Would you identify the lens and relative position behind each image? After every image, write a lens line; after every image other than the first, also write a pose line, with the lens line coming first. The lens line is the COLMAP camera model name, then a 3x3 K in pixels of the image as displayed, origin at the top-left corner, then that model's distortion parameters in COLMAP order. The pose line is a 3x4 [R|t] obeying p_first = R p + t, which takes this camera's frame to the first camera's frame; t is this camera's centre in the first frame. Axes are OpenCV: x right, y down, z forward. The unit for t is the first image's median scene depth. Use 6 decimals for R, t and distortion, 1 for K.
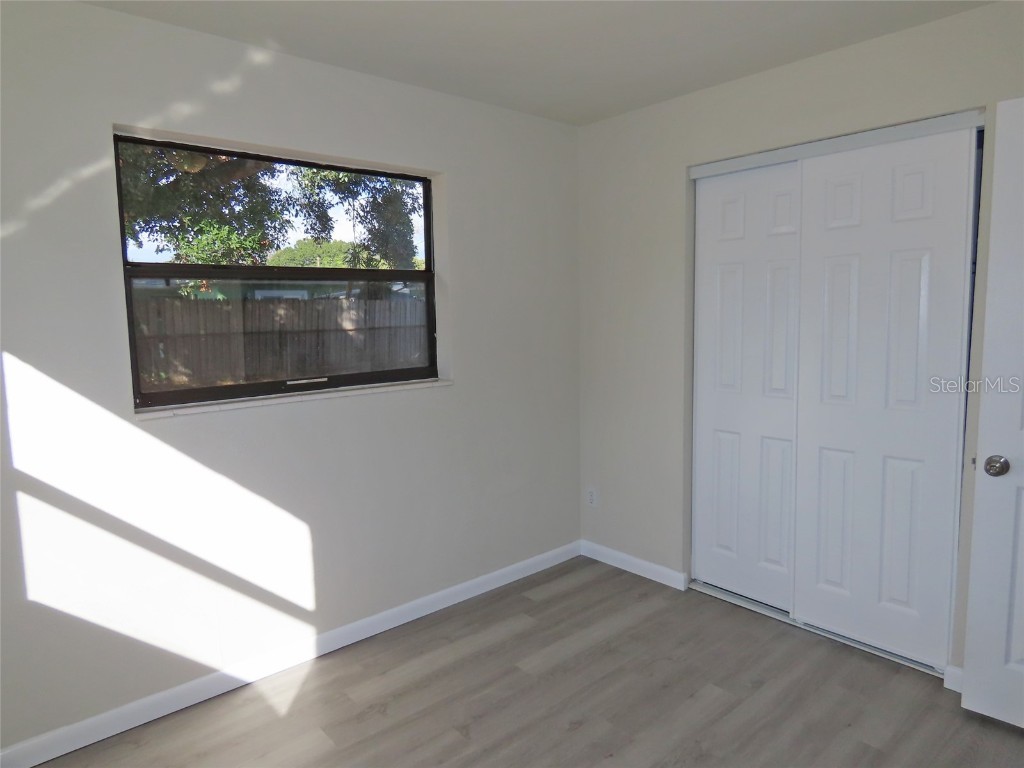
lens RADIAL K [[641.9, 0, 514.5], [0, 641.9, 381.8], [0, 0, 1]] dist [-0.014215, 0.004629]
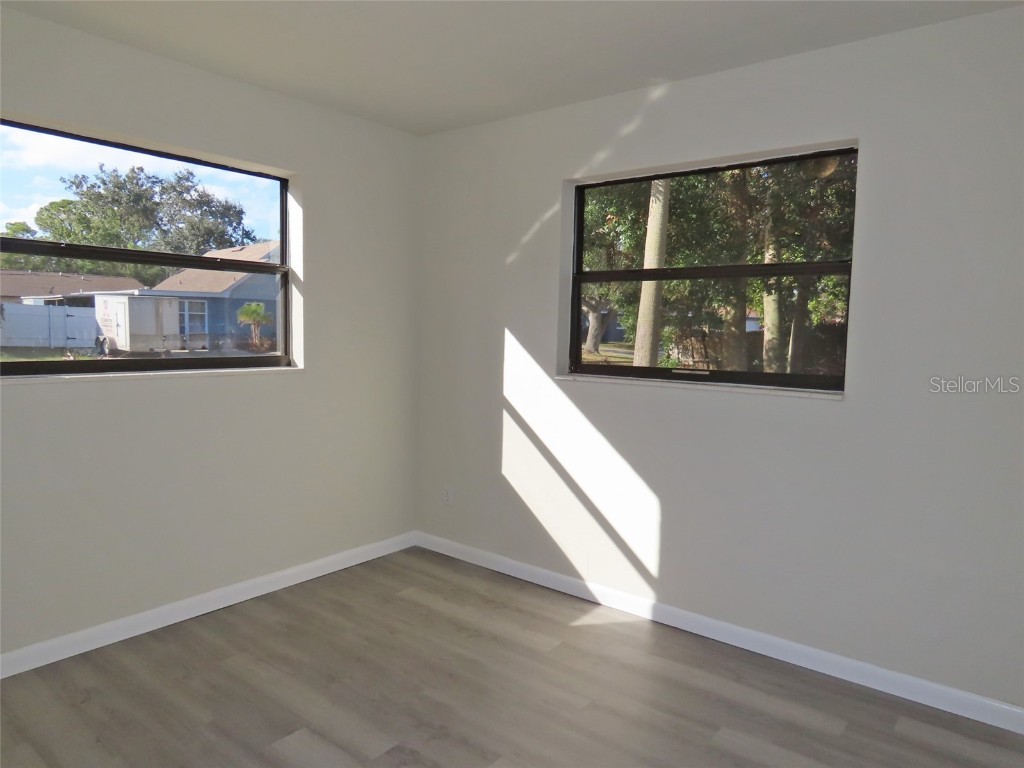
lens RADIAL K [[667.7, 0, 512.0], [0, 667.7, 384.0], [0, 0, 1]] dist [-0.011895, 0.001956]
pose [[0.185309, 0.108651, -0.976655, 0.796758], [-0.133520, 0.987436, 0.084516, -0.040783], [0.973567, 0.114741, 0.197488, 0.537762]]
